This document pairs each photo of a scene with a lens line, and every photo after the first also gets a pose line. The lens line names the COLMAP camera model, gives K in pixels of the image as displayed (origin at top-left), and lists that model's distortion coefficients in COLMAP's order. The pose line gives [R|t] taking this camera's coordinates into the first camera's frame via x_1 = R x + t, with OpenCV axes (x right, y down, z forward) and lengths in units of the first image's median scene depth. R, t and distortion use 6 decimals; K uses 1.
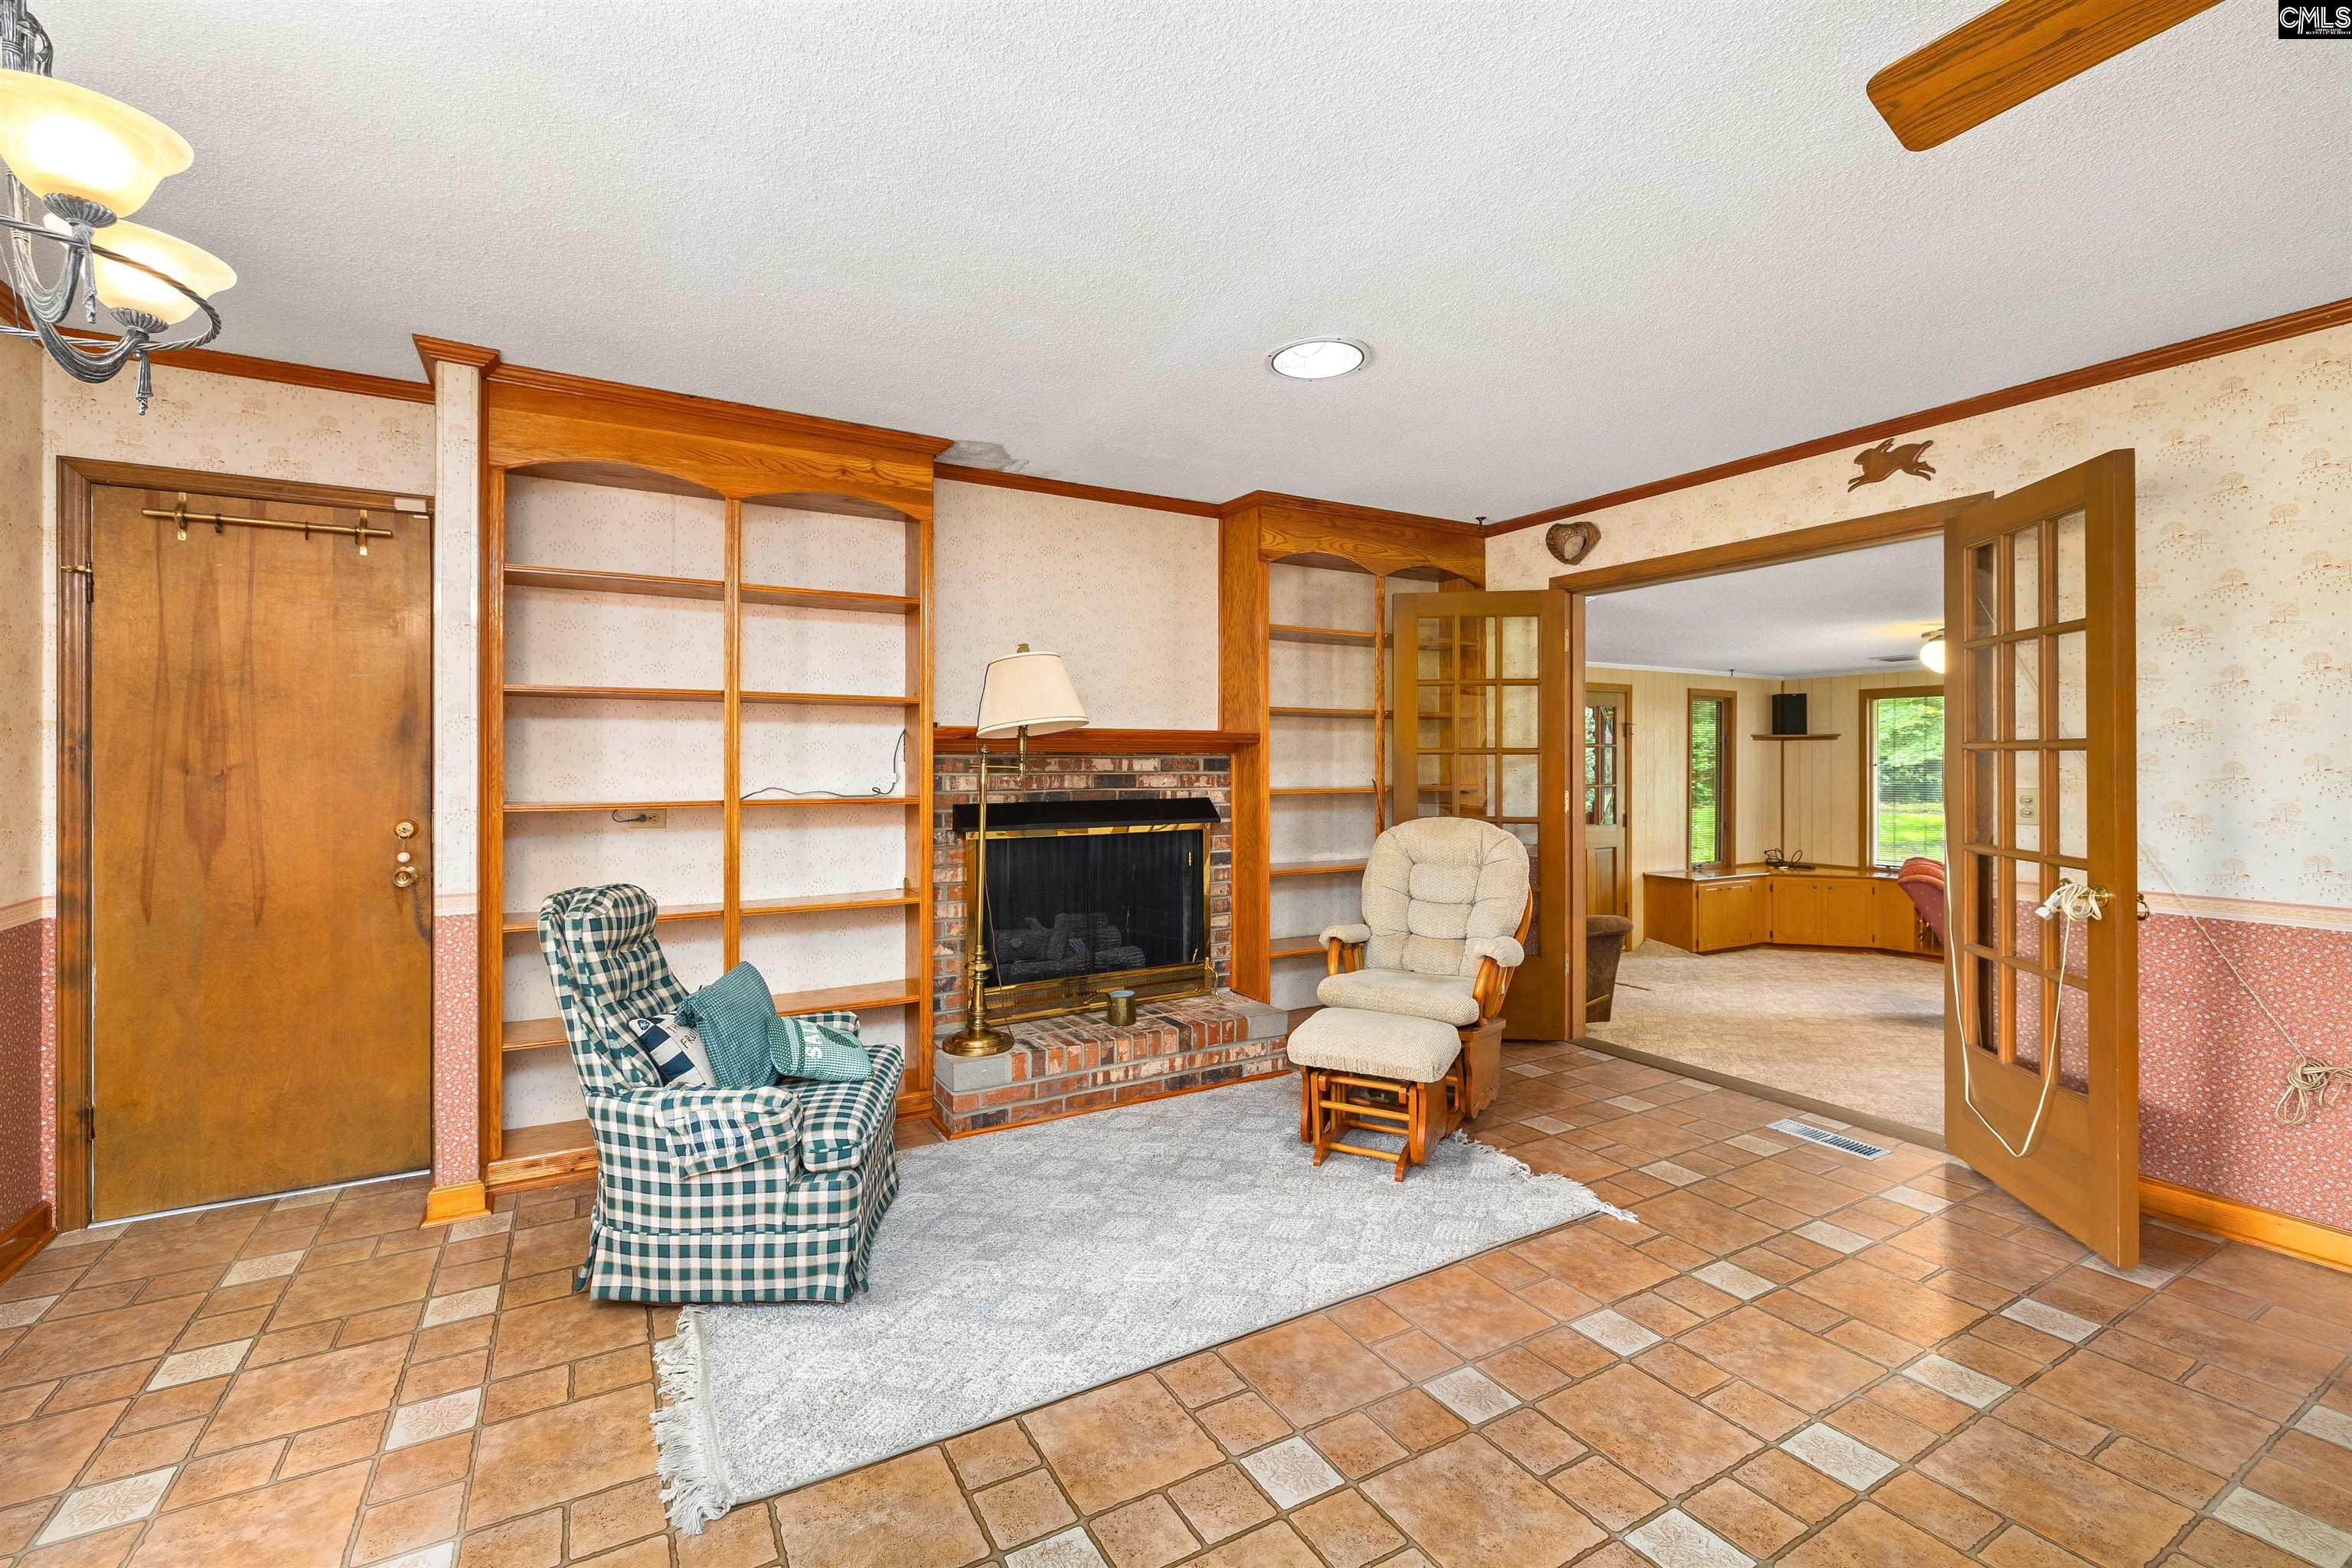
lens RADIAL K [[994.3, 0, 1195.9], [0, 994.3, 756.9], [0, 0, 1]] dist [0.000415, -0.001050]
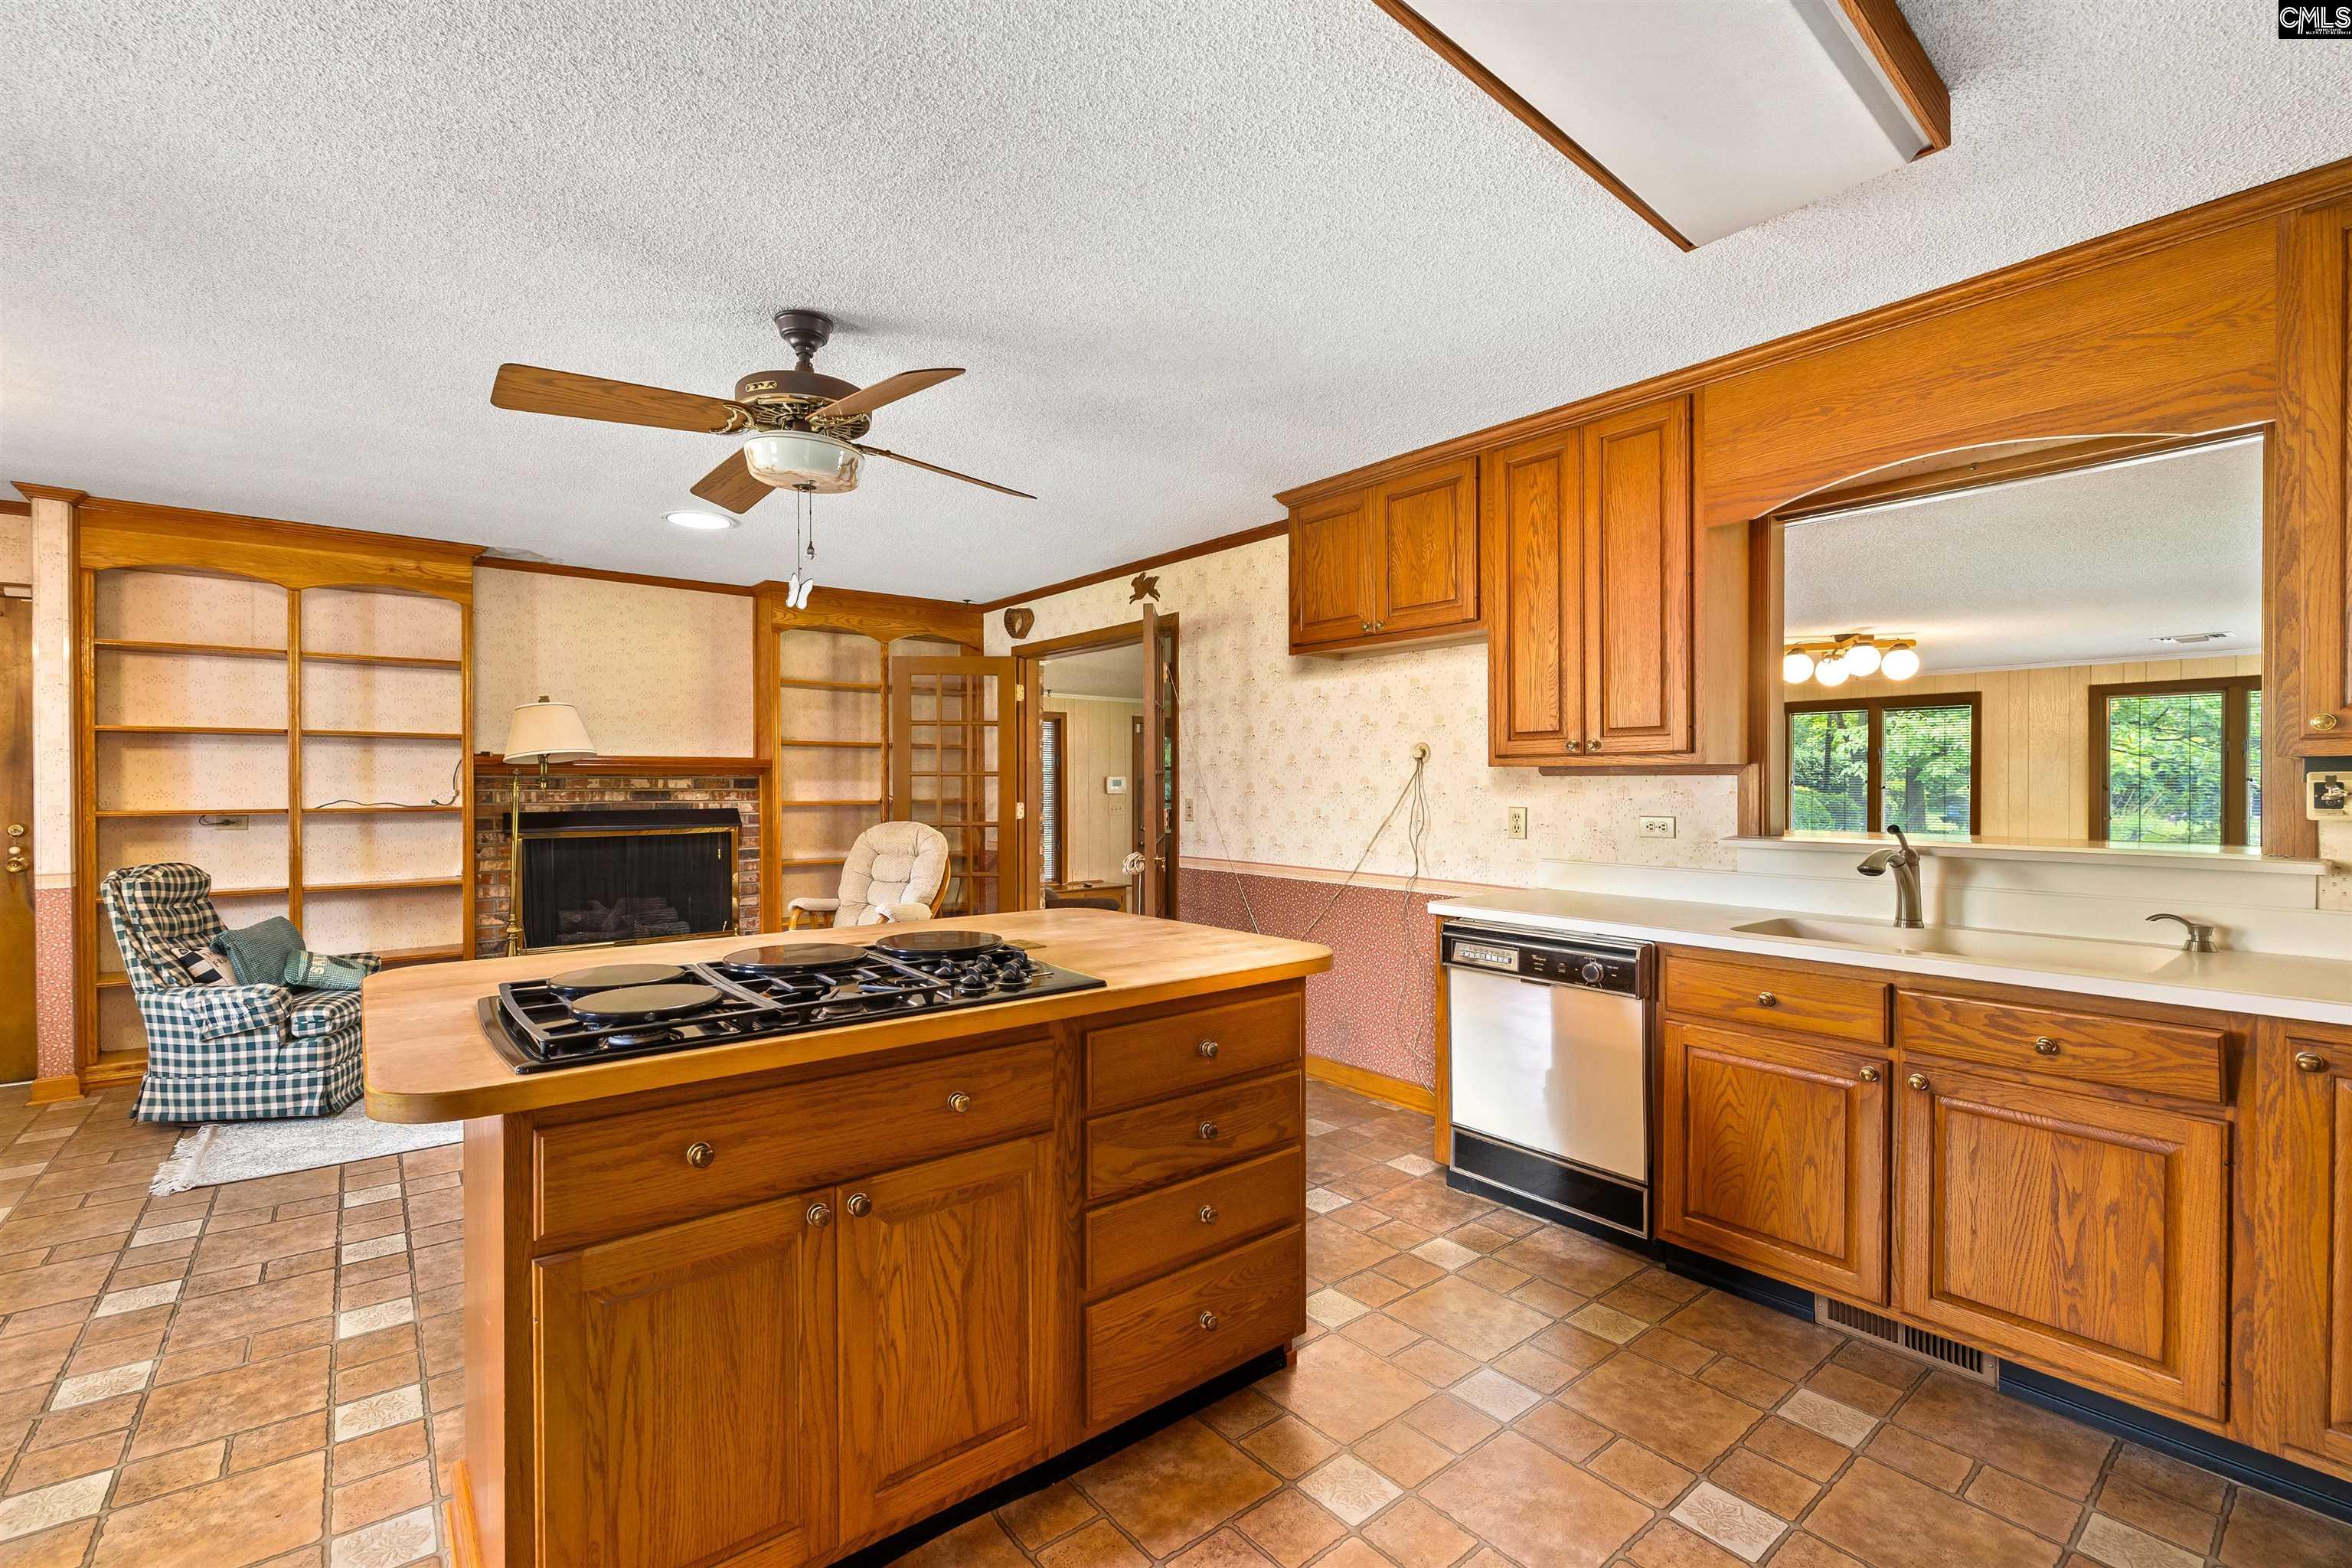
lens RADIAL K [[994.3, 0, 1183.2], [0, 994.3, 788.7], [0, 0, 1]] dist [0.000415, -0.001050]
pose [[0.988088, 0.000458, 0.153889, 0.524777], [-0.002267, 0.999930, 0.011581, -0.002789], [-0.153873, -0.011792, 0.988020, -0.537791]]
